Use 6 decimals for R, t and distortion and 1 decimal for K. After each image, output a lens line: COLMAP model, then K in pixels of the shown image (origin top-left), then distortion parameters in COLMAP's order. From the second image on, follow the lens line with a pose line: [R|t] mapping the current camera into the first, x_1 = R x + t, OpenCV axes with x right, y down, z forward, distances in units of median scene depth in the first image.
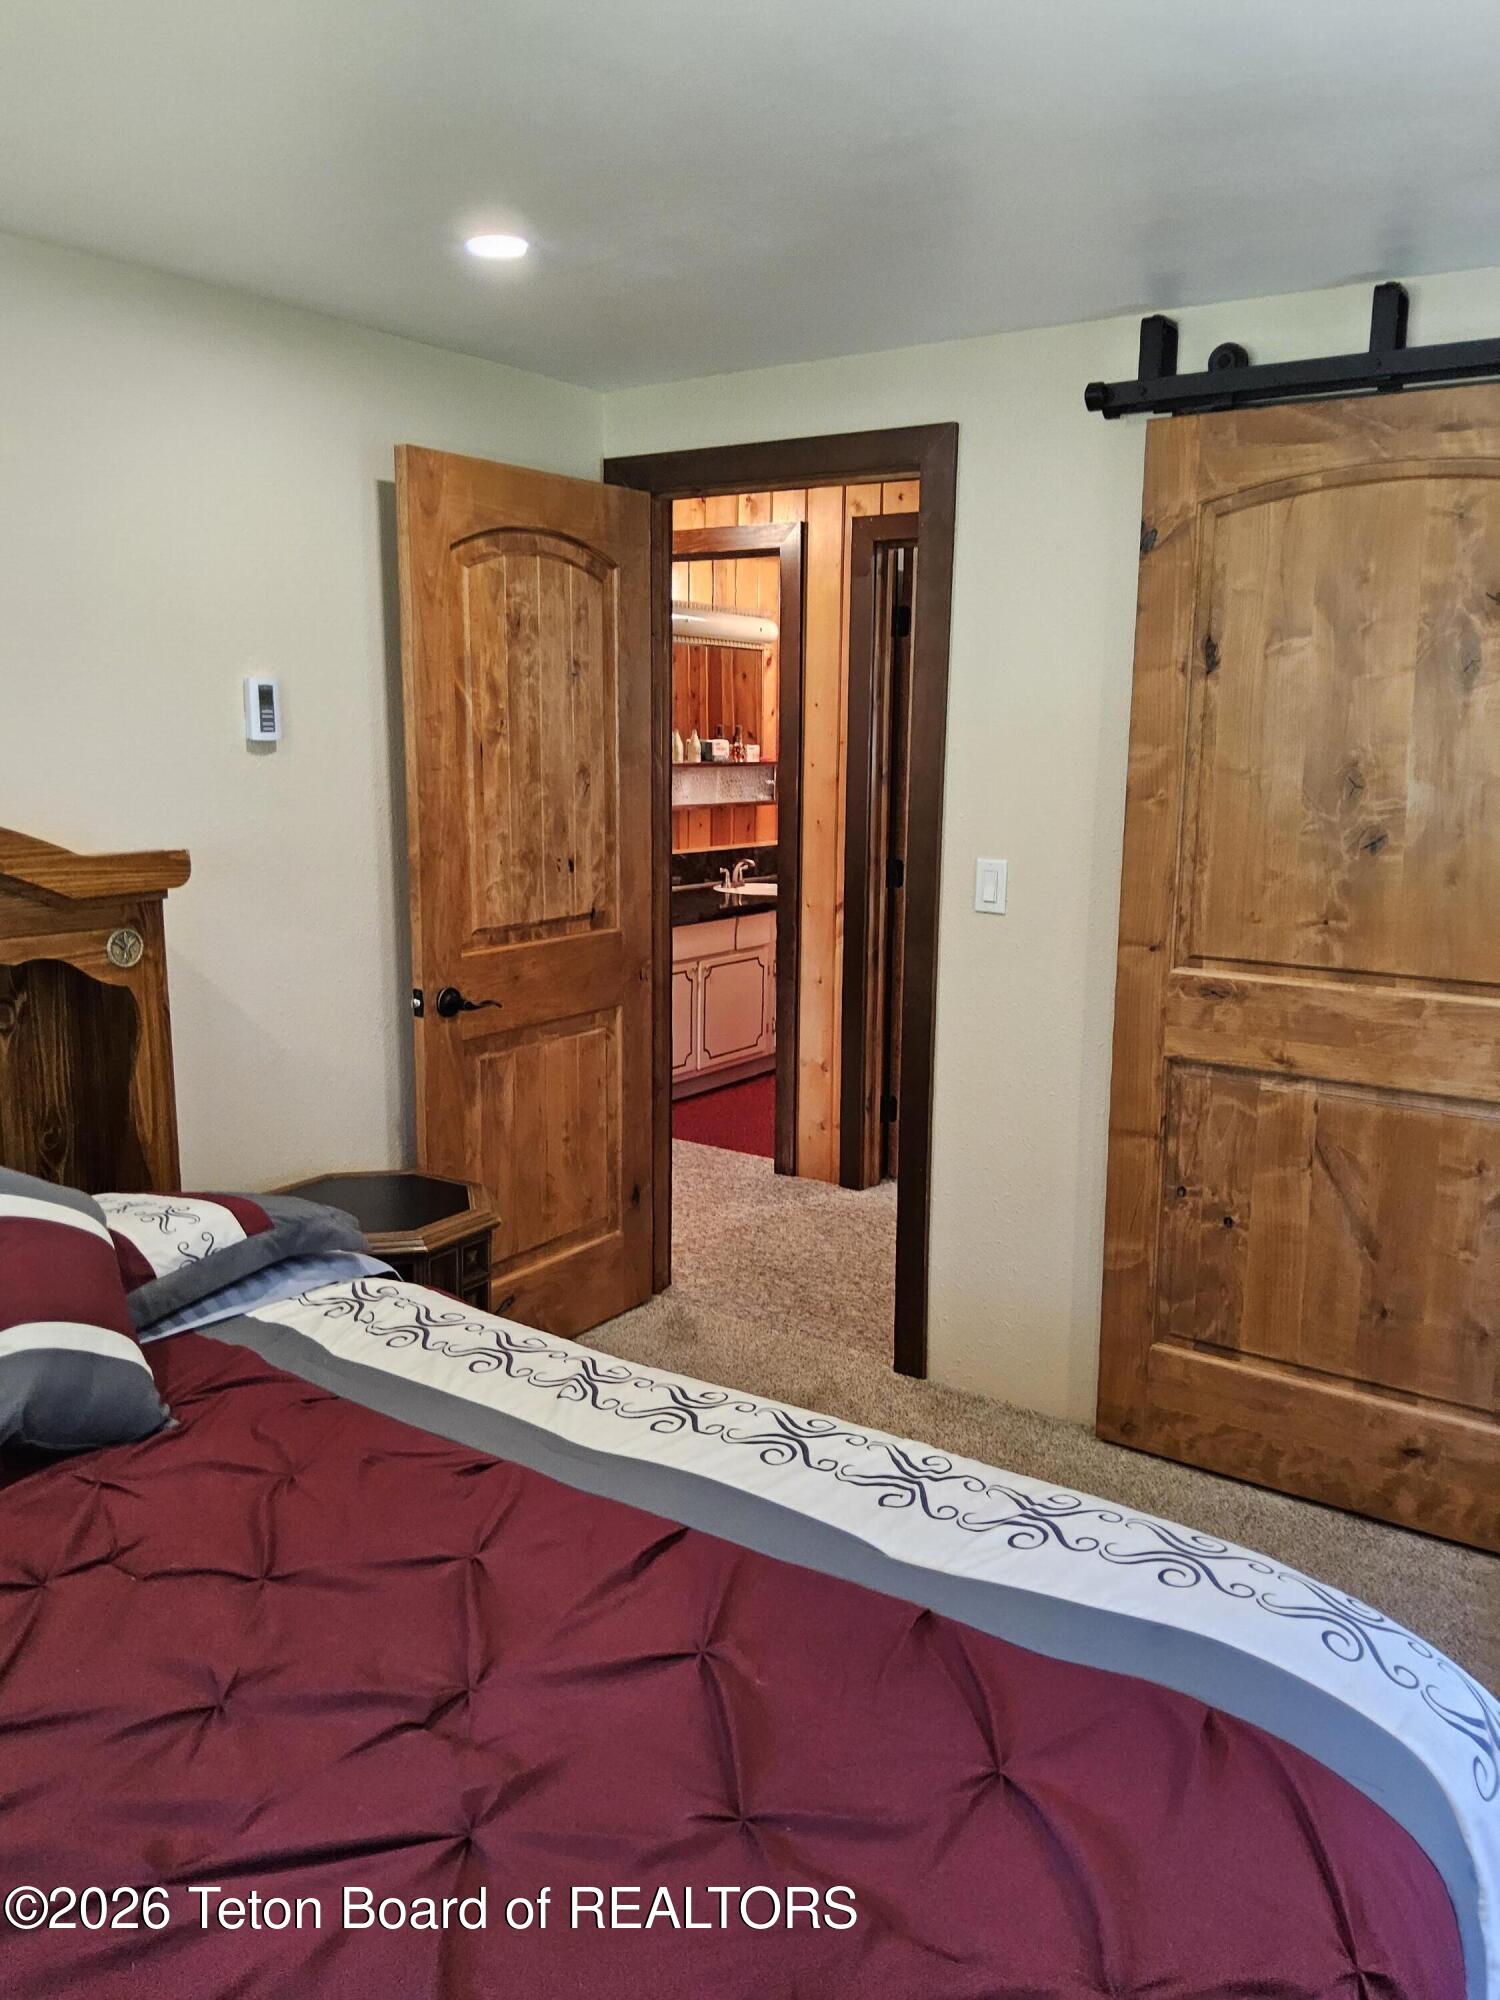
lens RADIAL K [[1545.4, 0, 734.4], [0, 1545.4, 996.0], [0, 0, 1]] dist [0.086351, -0.160328]
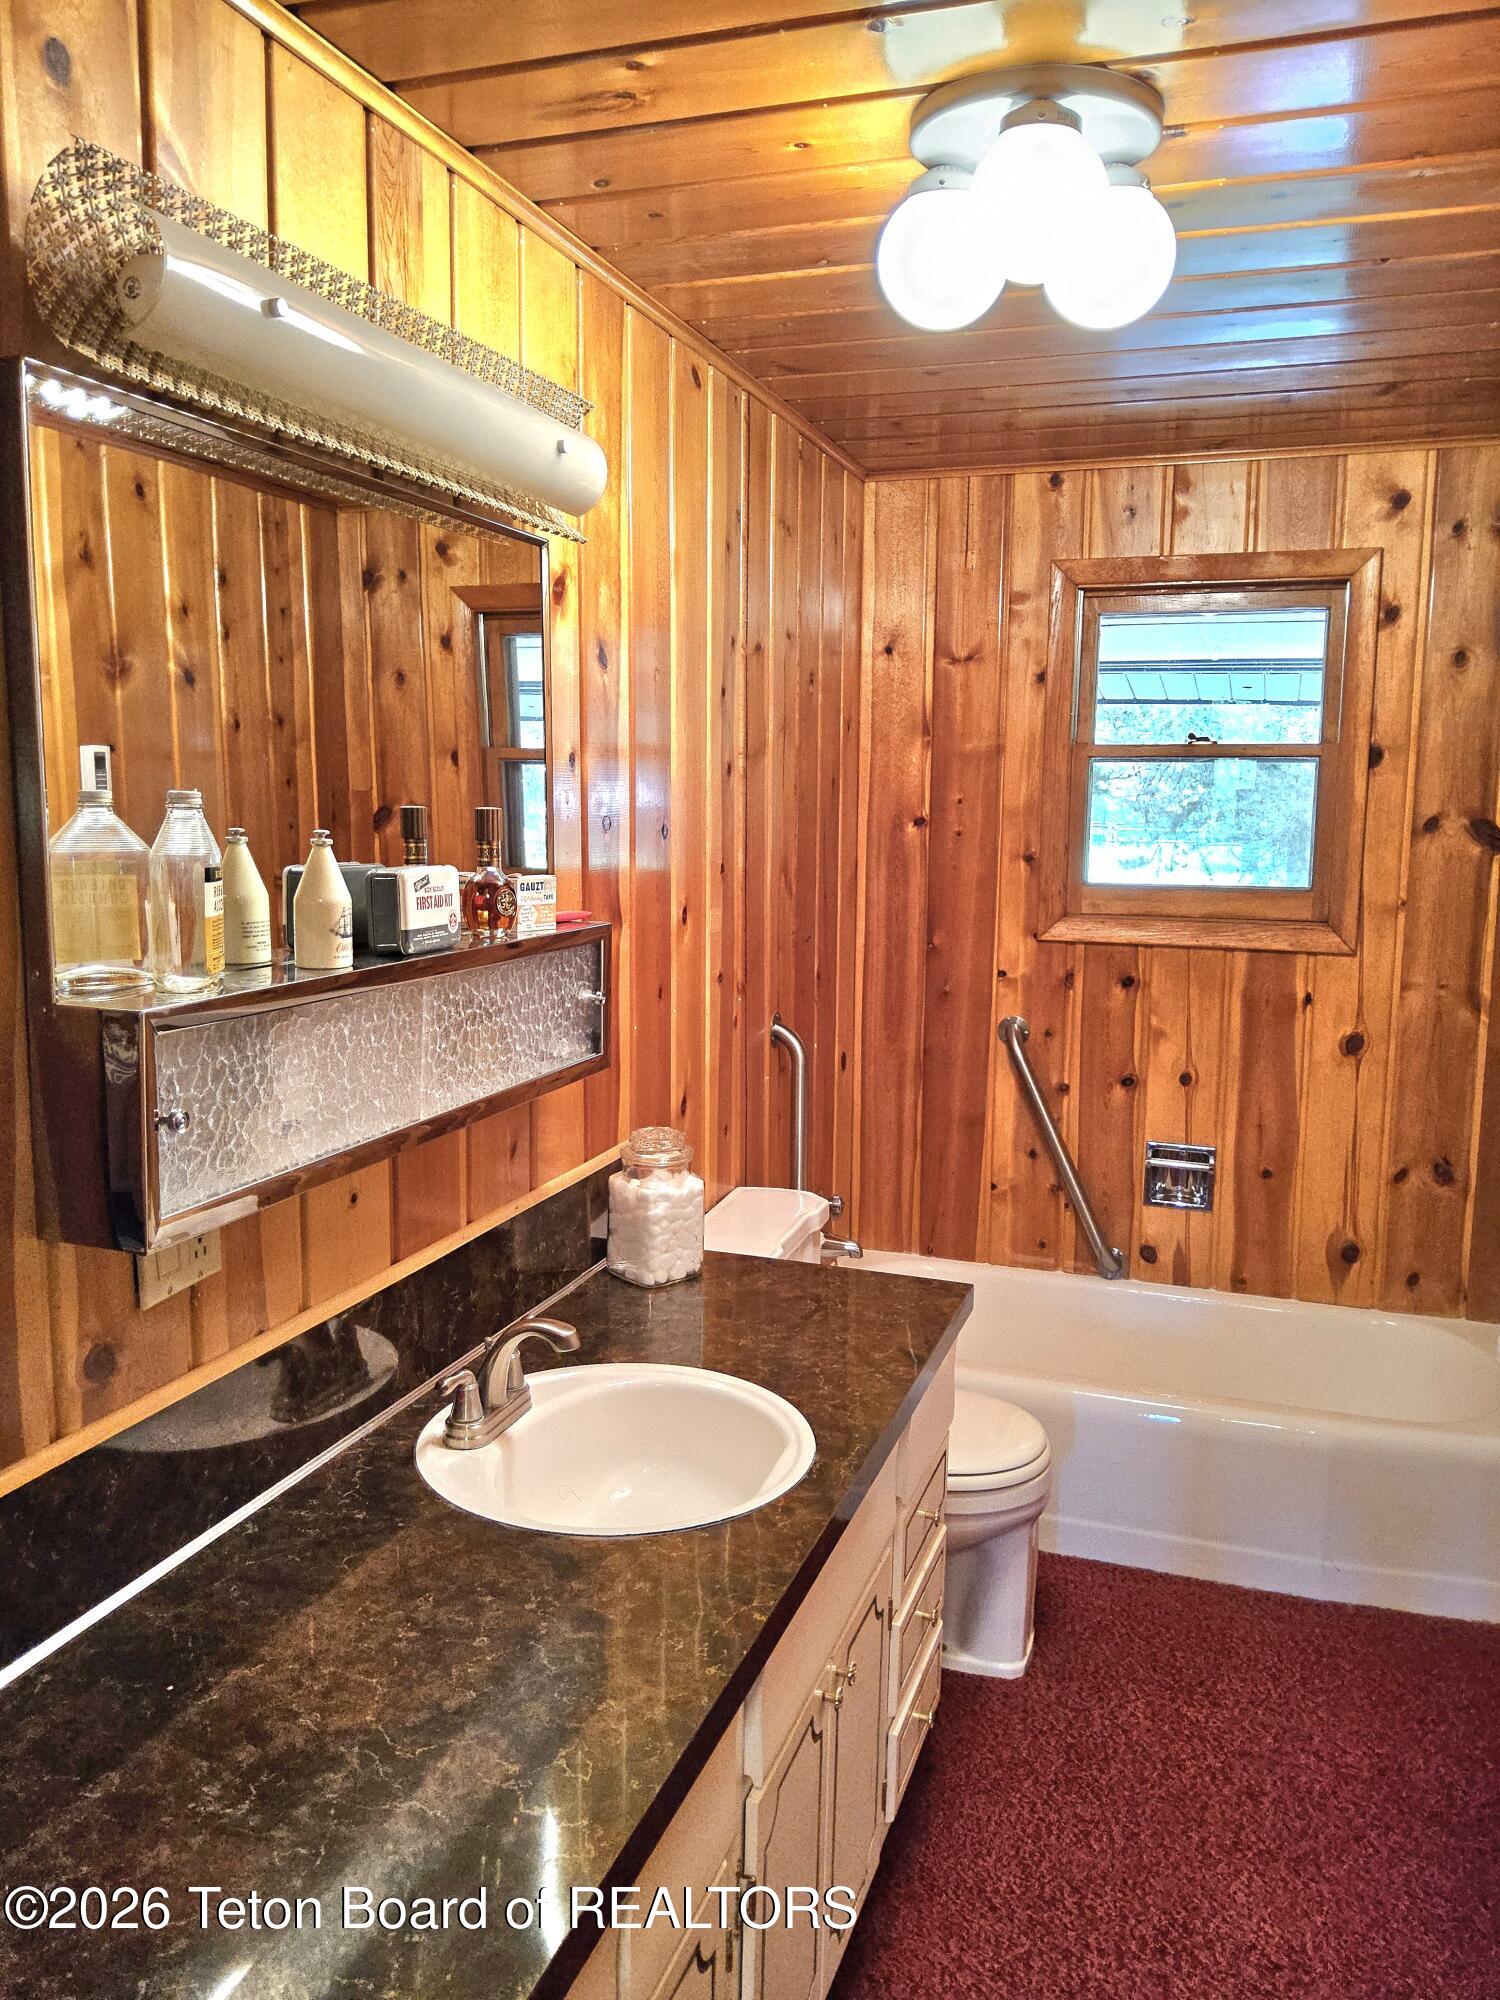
lens RADIAL K [[1545.4, 0, 734.4], [0, 1545.4, 996.0], [0, 0, 1]] dist [0.086351, -0.160328]
pose [[0.964874, -0.038789, 0.259833, -0.045827], [0.048089, 0.998406, -0.029530, -0.230412], [-0.258273, 0.040988, 0.965202, 1.285353]]
